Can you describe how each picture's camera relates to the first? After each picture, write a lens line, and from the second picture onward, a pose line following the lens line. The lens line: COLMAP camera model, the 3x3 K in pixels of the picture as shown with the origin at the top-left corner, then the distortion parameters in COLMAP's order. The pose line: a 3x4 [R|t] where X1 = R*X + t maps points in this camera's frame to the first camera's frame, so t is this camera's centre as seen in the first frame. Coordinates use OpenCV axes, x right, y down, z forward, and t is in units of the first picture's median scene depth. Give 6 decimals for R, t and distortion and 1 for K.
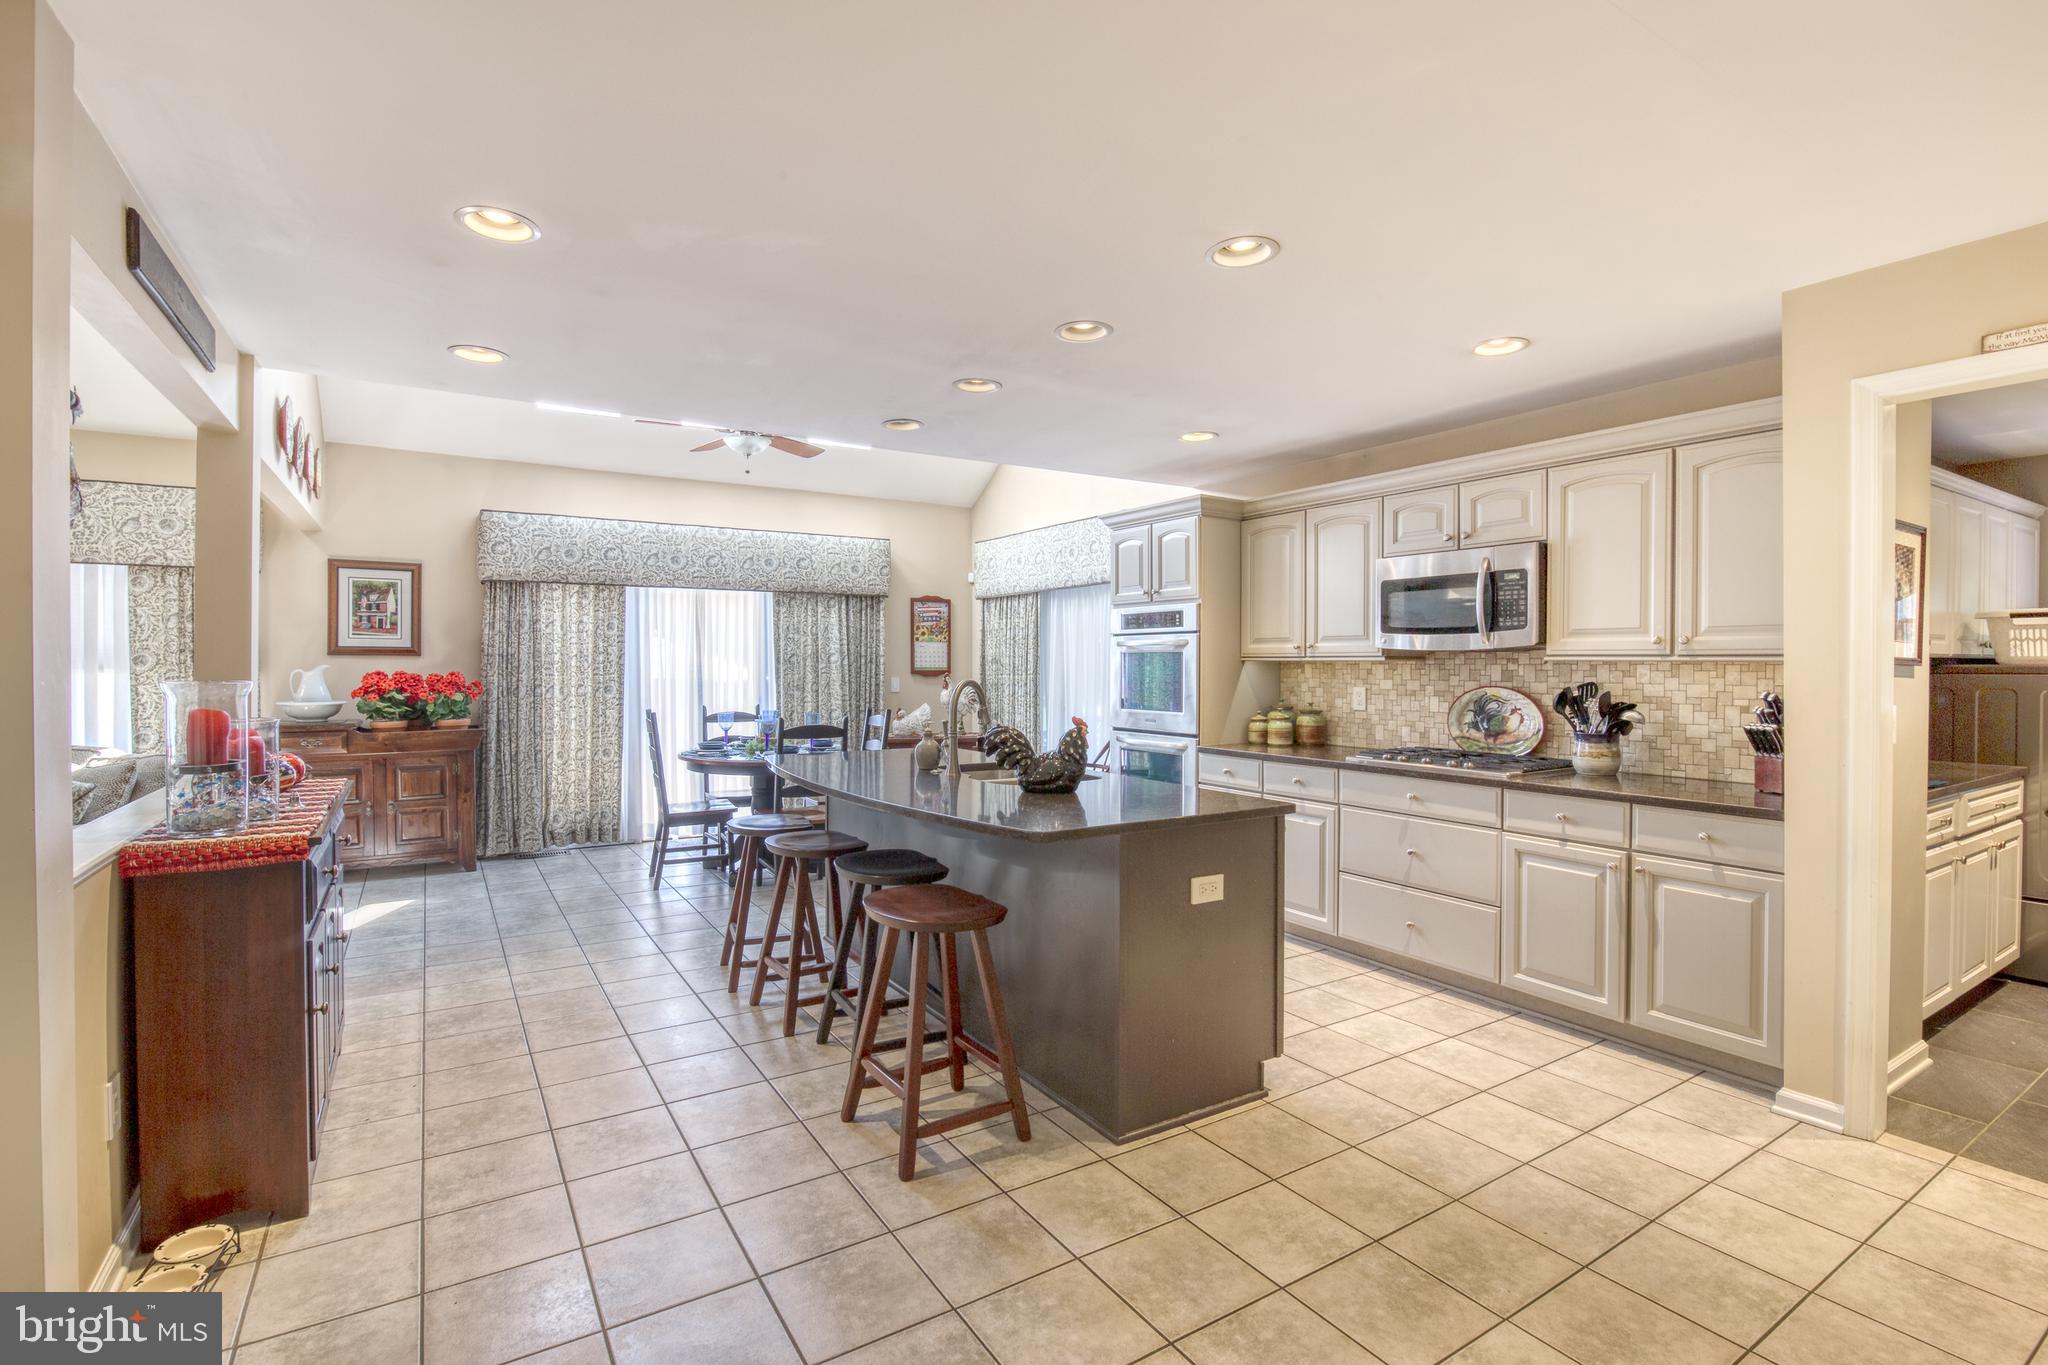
lens RADIAL K [[942.2, 0, 1013.0], [0, 942.2, 667.9], [0, 0, 1]] dist [-0.022646, 0.001214]
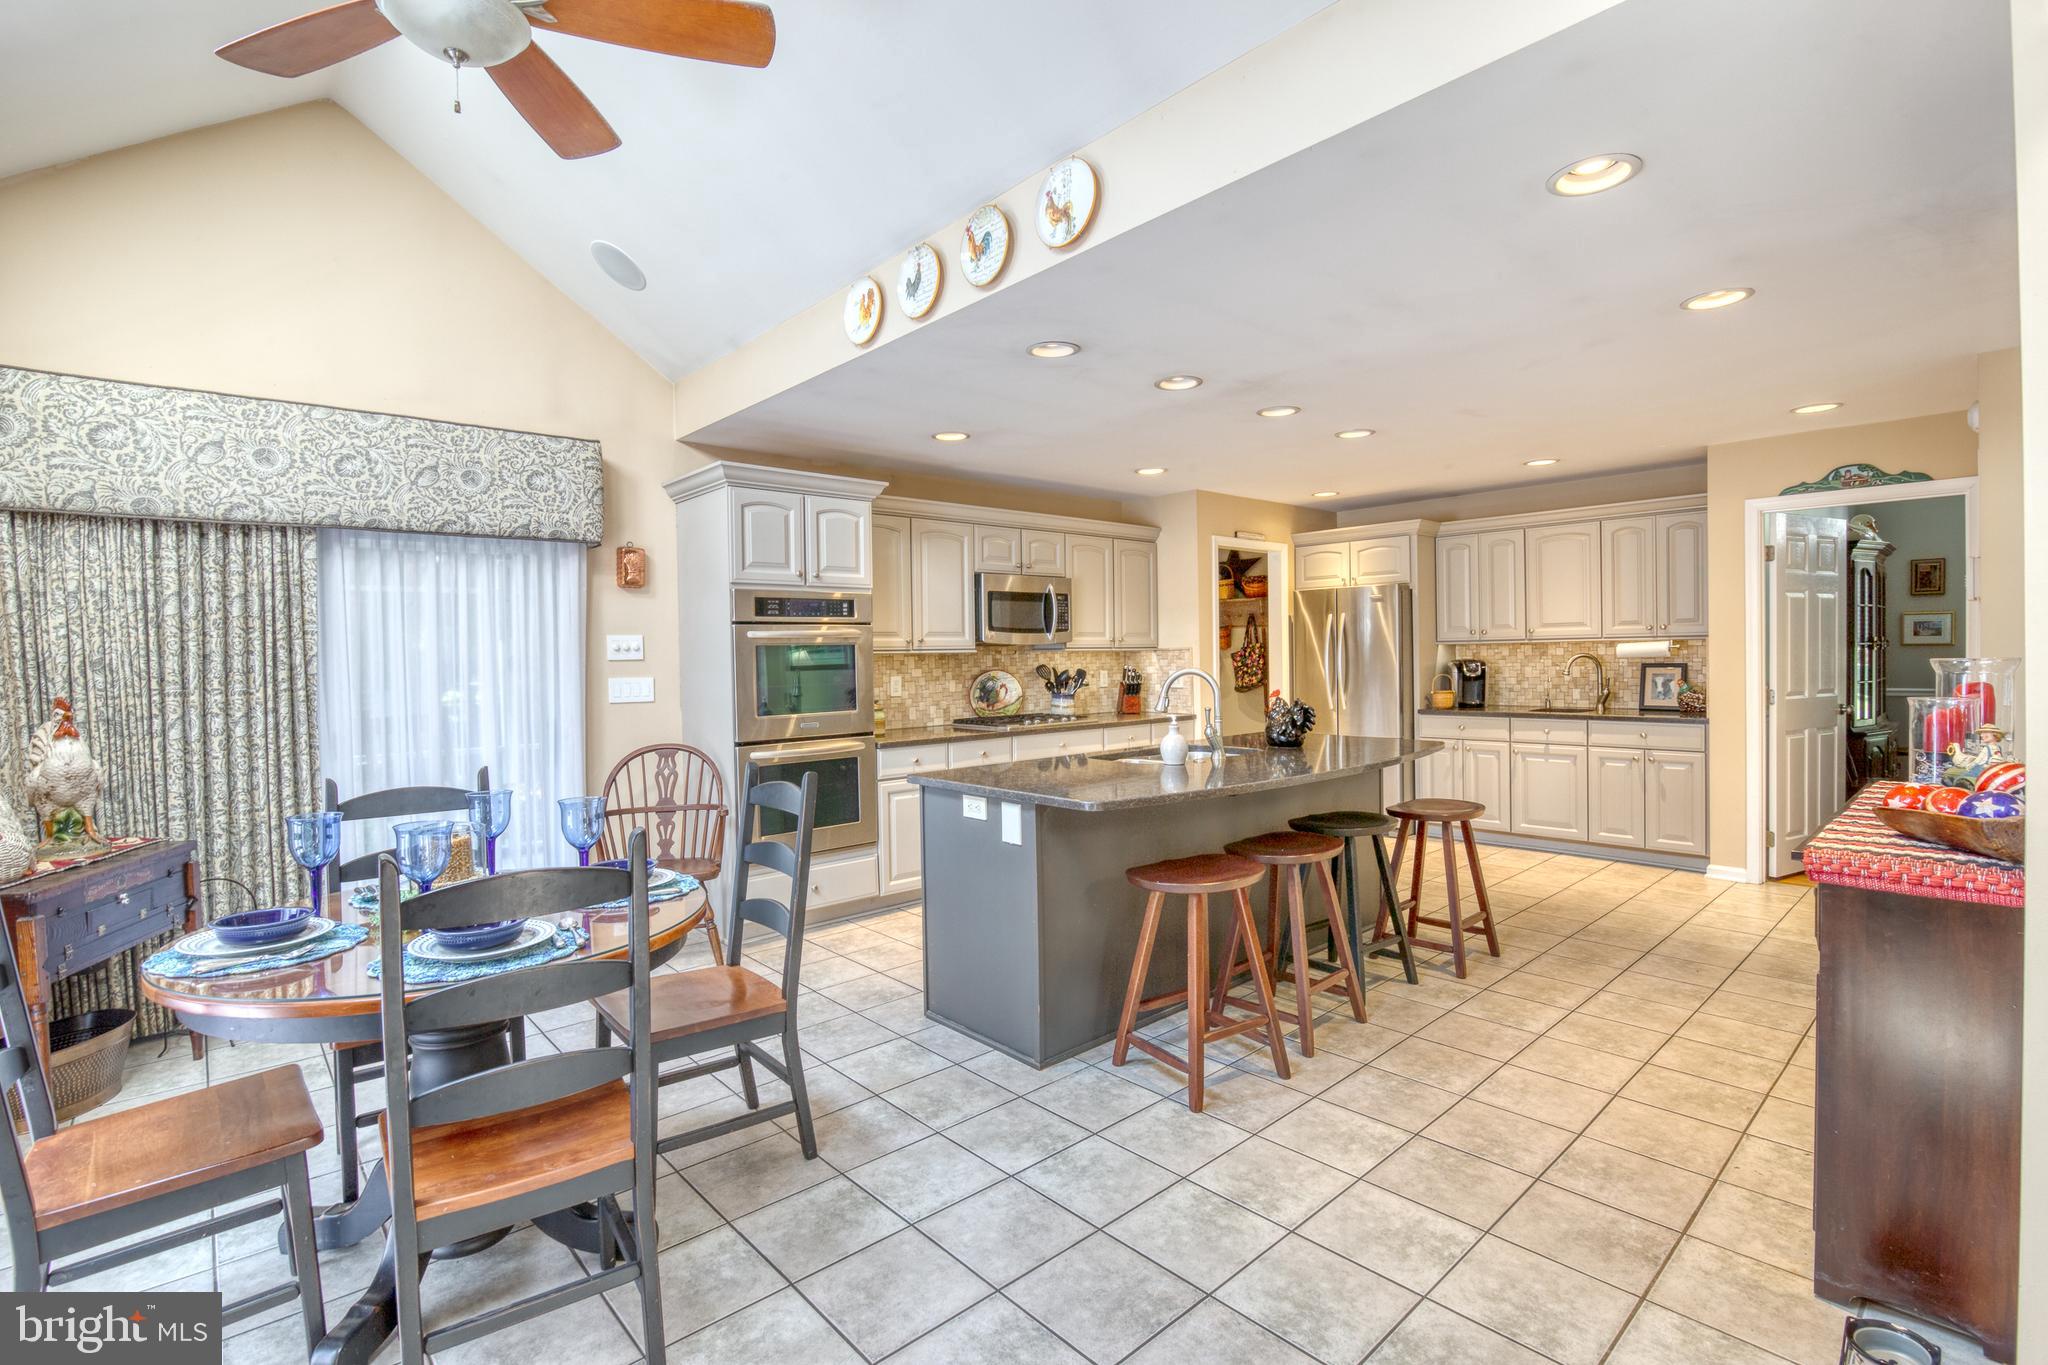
lens RADIAL K [[942.2, 0, 1019.4], [0, 942.2, 679.3], [0, 0, 1]] dist [-0.022646, 0.001214]
pose [[-0.174949, -0.028715, 0.984159, -0.936709], [0.019621, 0.999274, 0.032644, -0.012642], [-0.984382, 0.025021, -0.174258, 1.241908]]
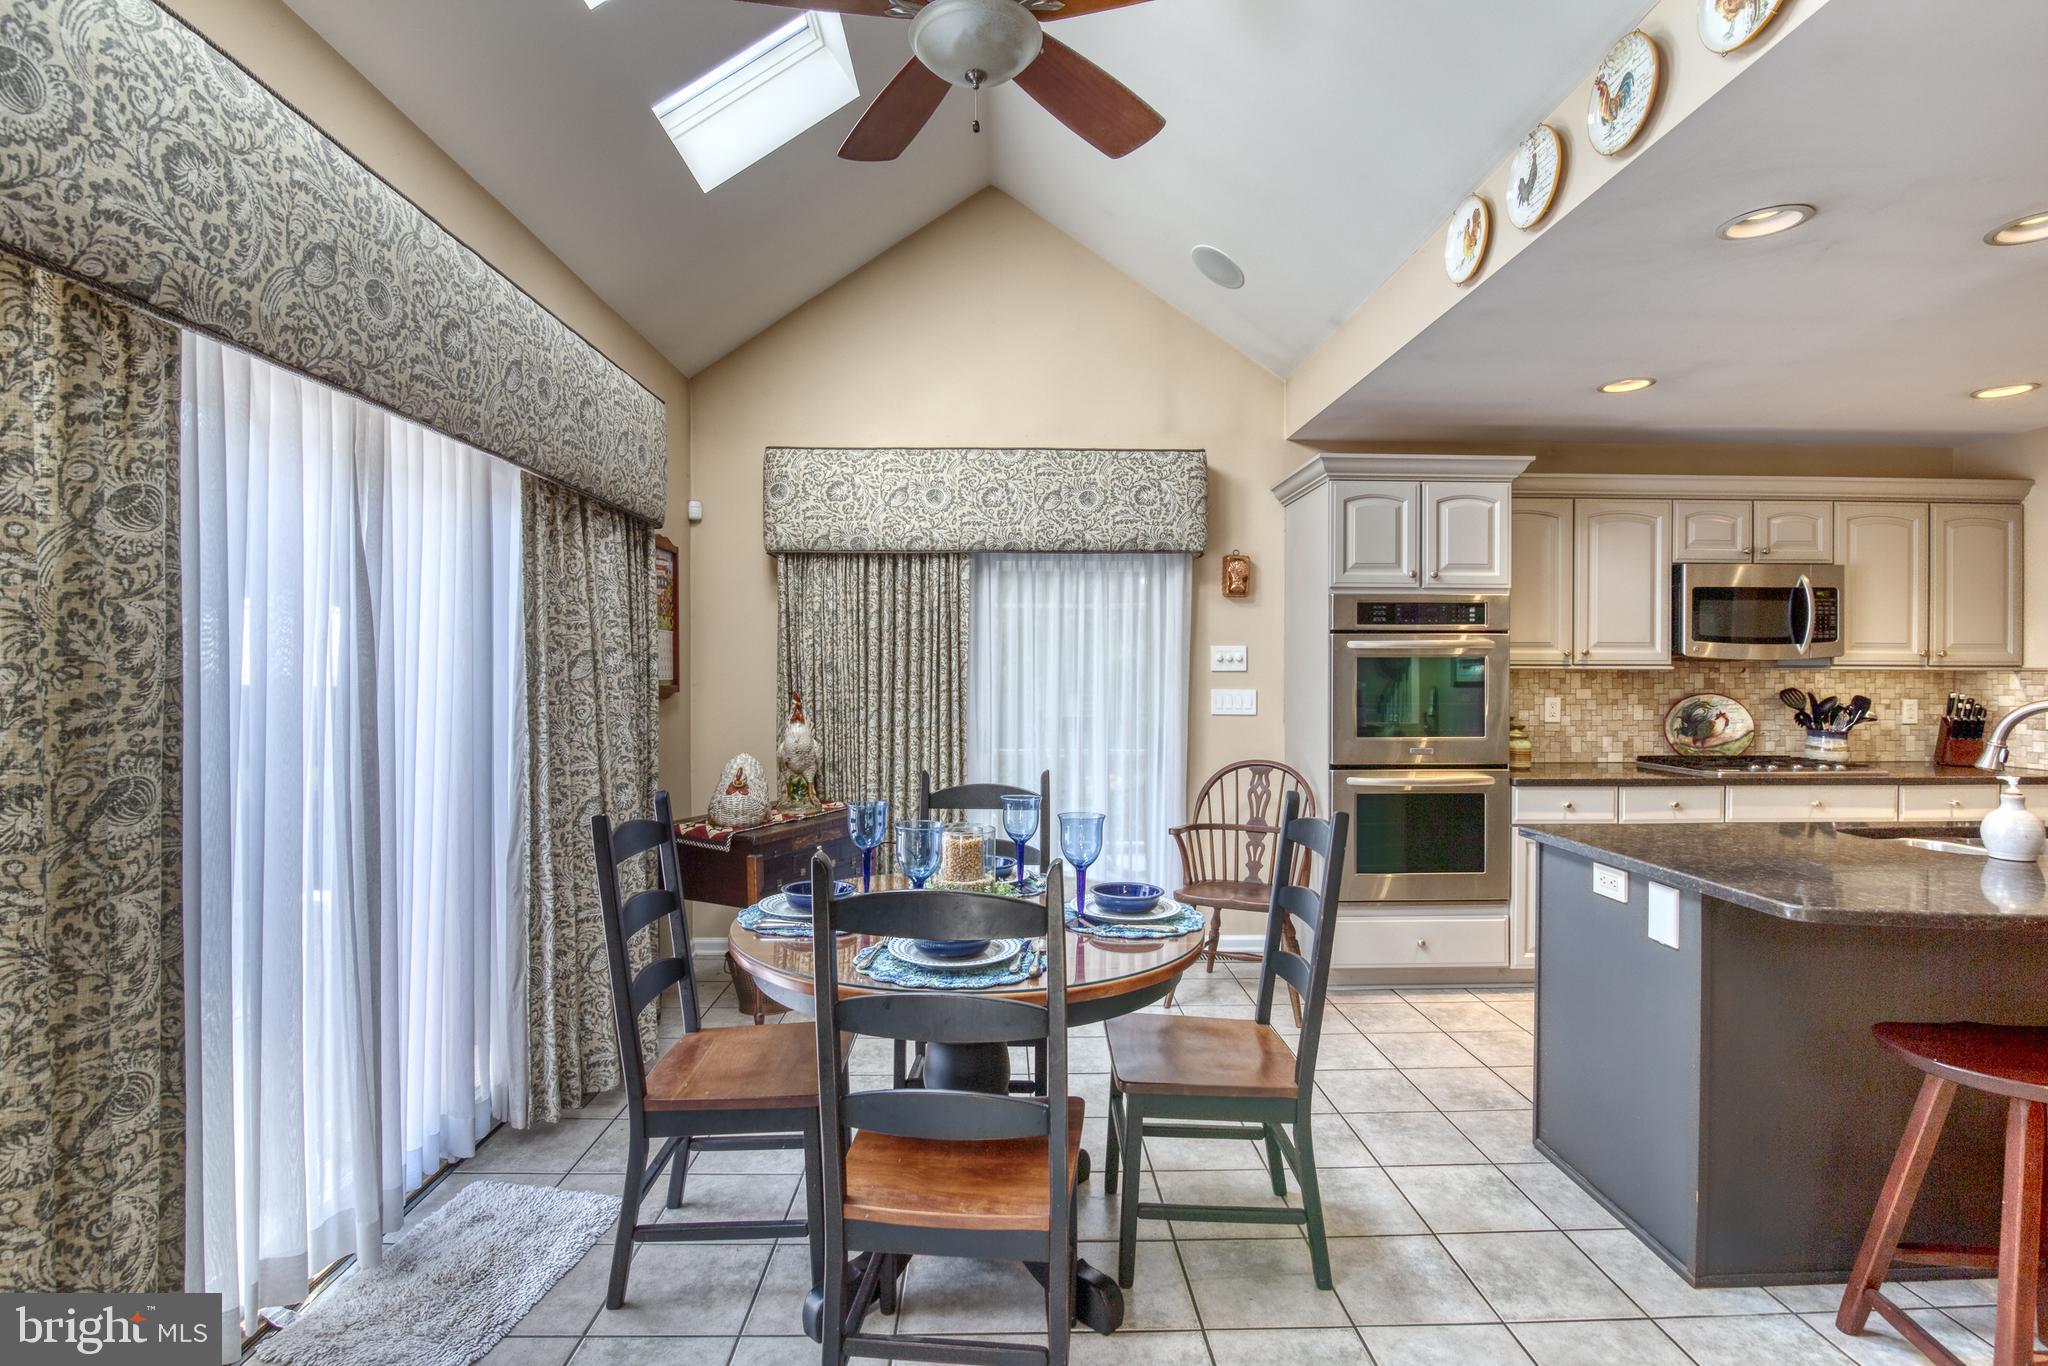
lens RADIAL K [[942.2, 0, 1013.6], [0, 942.2, 677.3], [0, 0, 1]] dist [-0.022646, 0.001214]
pose [[0.508331, -0.008669, 0.861118, -0.824365], [0.004265, 0.999962, 0.007549, -0.010257], [-0.861151, -0.000164, 0.508349, 1.167523]]
